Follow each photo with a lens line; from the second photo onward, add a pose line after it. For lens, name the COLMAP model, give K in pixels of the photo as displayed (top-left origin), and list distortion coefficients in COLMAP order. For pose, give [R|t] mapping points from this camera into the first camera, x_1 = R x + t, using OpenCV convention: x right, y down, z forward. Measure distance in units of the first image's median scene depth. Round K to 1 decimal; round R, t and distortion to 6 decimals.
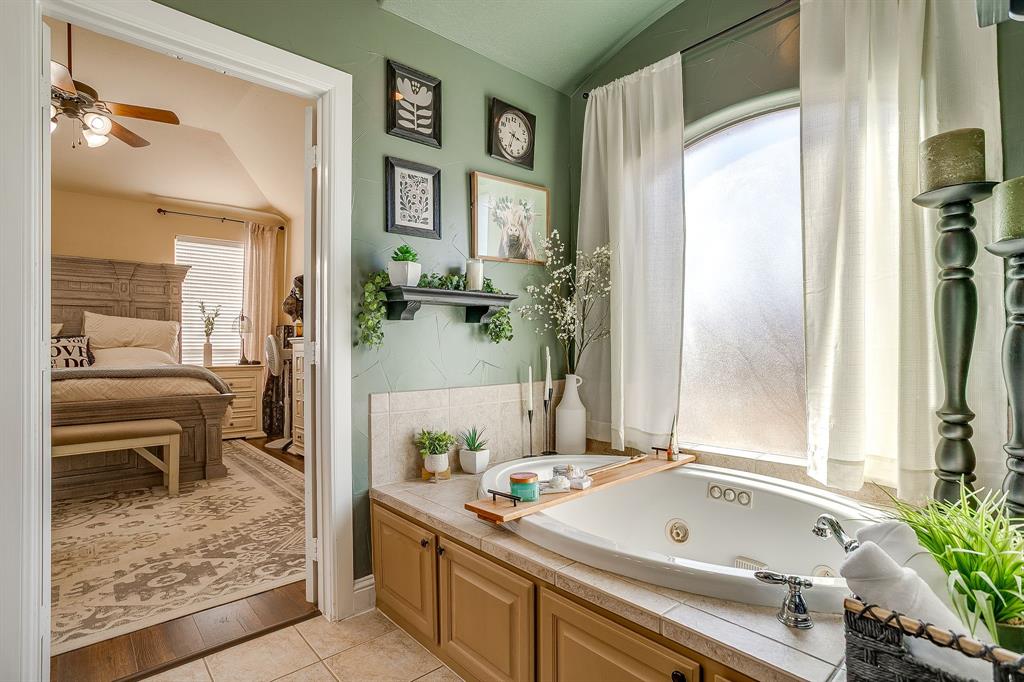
lens RADIAL K [[500.1, 0, 509.0], [0, 500.1, 342.2], [0, 0, 1]] dist [-0.059669, 0.035503]
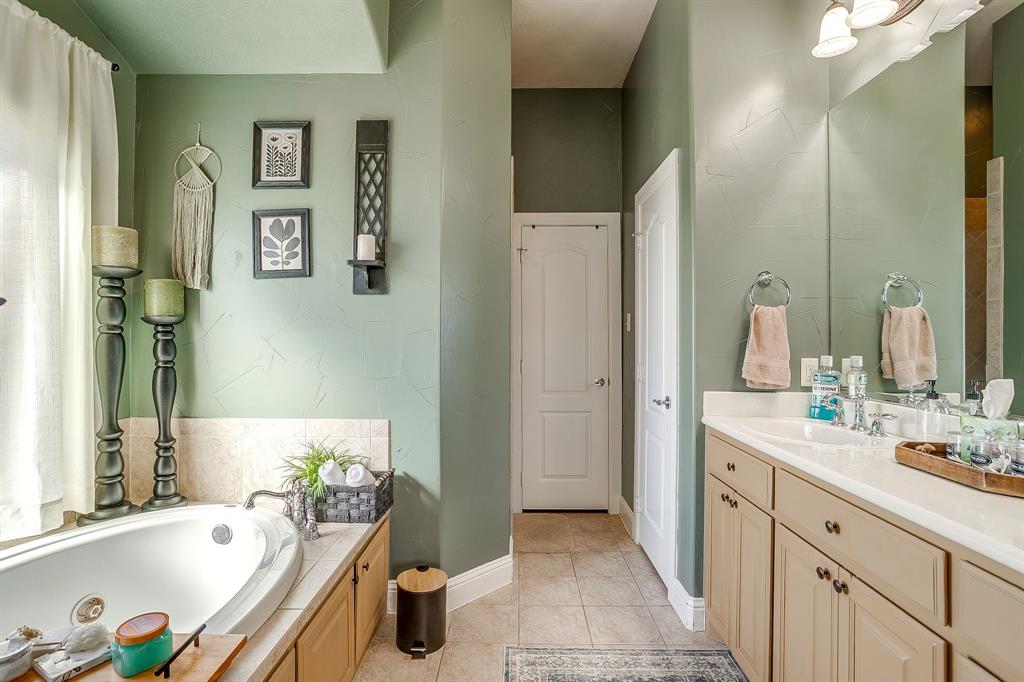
lens RADIAL K [[500.1, 0, 509.0], [0, 500.1, 342.2], [0, 0, 1]] dist [-0.059669, 0.035503]
pose [[-0.736325, 0.000861, 0.676627, -0.809101], [-0.004982, 0.999965, -0.006694, -0.100210], [-0.676610, -0.008300, -0.736295, 1.249828]]
